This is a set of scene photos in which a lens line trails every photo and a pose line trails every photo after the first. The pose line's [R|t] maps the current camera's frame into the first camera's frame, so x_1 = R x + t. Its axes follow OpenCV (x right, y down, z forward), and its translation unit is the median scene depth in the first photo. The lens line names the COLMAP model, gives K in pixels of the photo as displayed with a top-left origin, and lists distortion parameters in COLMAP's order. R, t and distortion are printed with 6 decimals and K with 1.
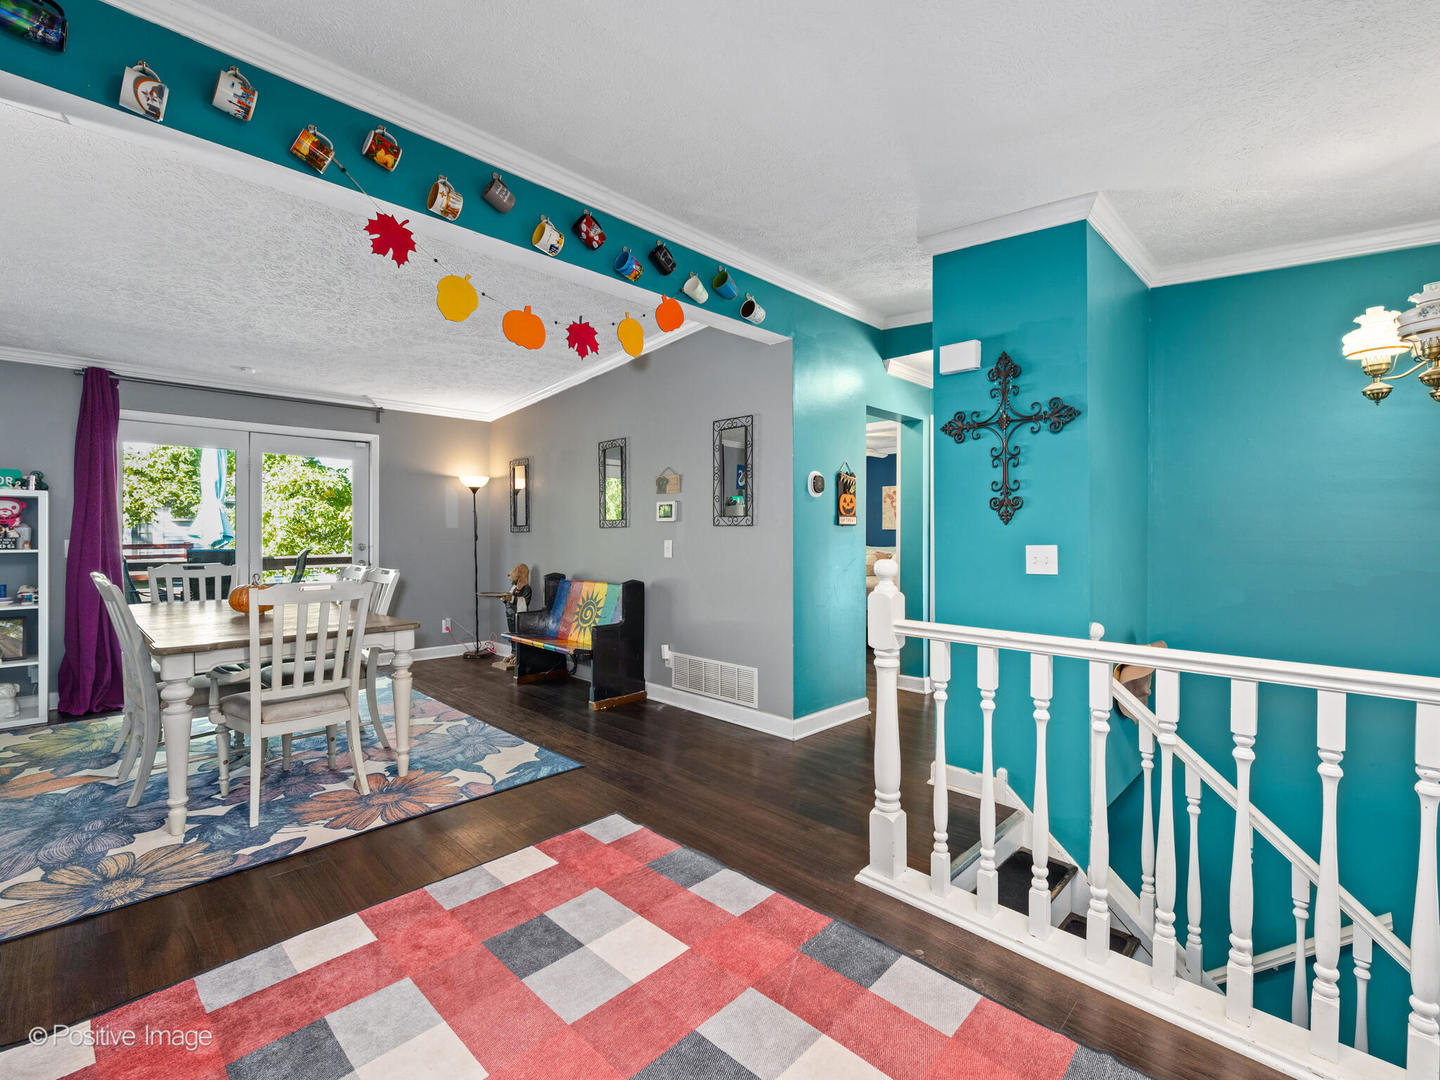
lens RADIAL K [[651.9, 0, 727.0], [0, 651.9, 541.4], [0, 0, 1]] dist [-0.003302, -0.000182]
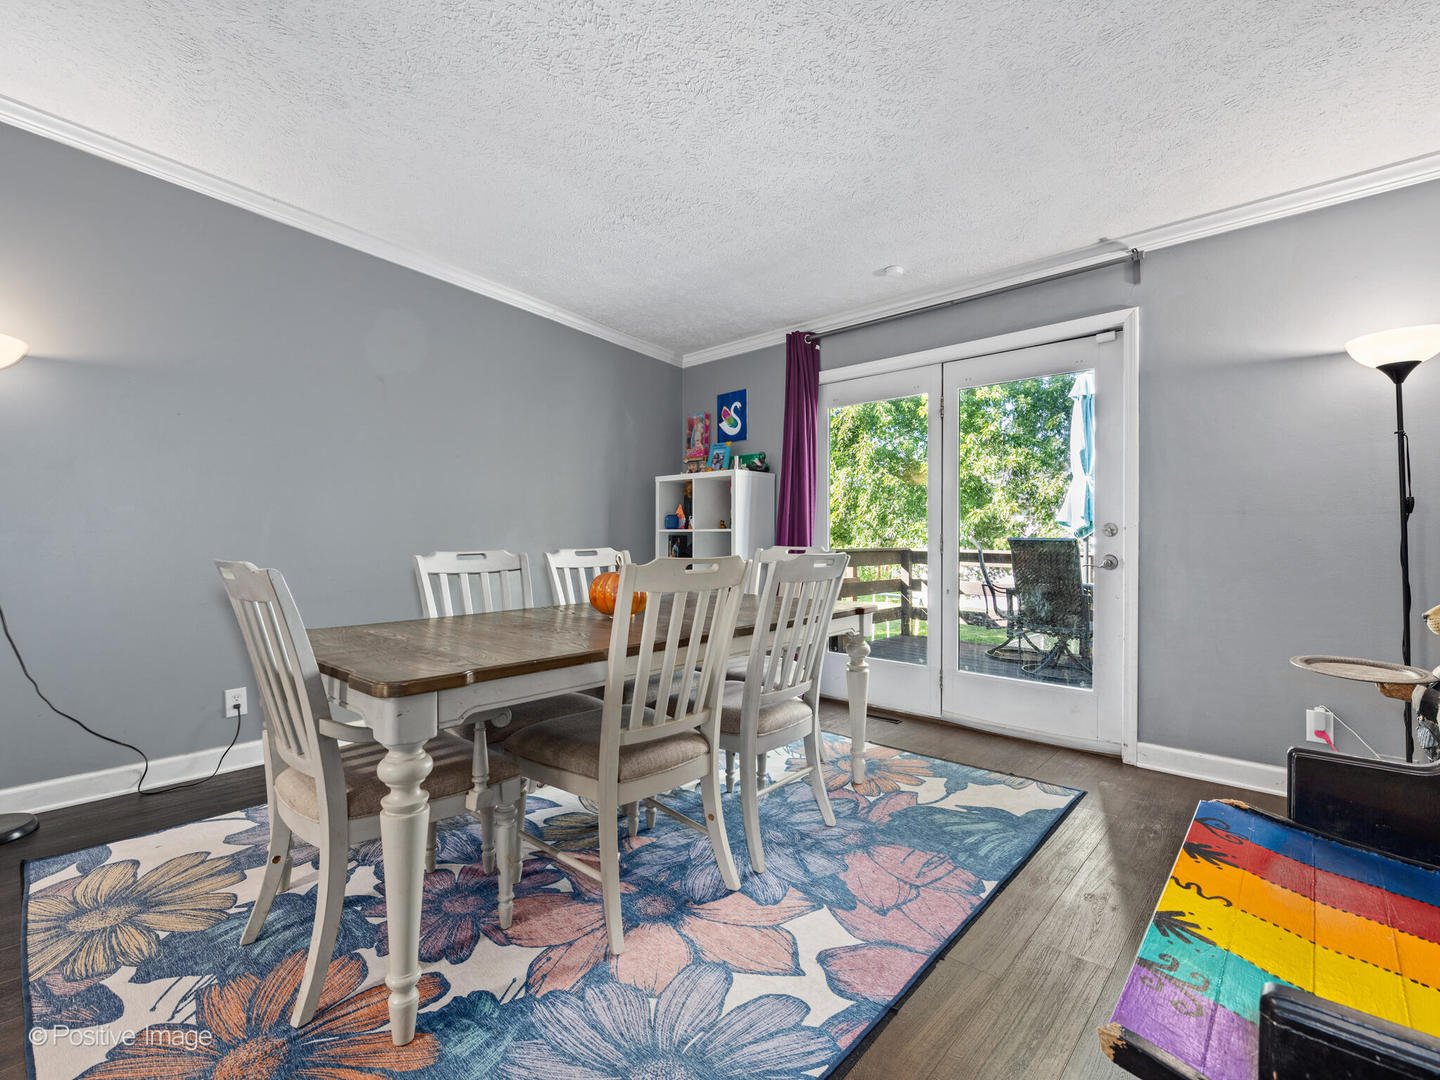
lens RADIAL K [[651.9, 0, 717.6], [0, 651.9, 544.8], [0, 0, 1]] dist [-0.003302, -0.000182]
pose [[0.022946, -0.001023, -0.999736, -0.086406], [-0.012711, 0.999918, -0.001315, 0.047271], [0.999656, 0.012738, 0.022931, 1.336414]]
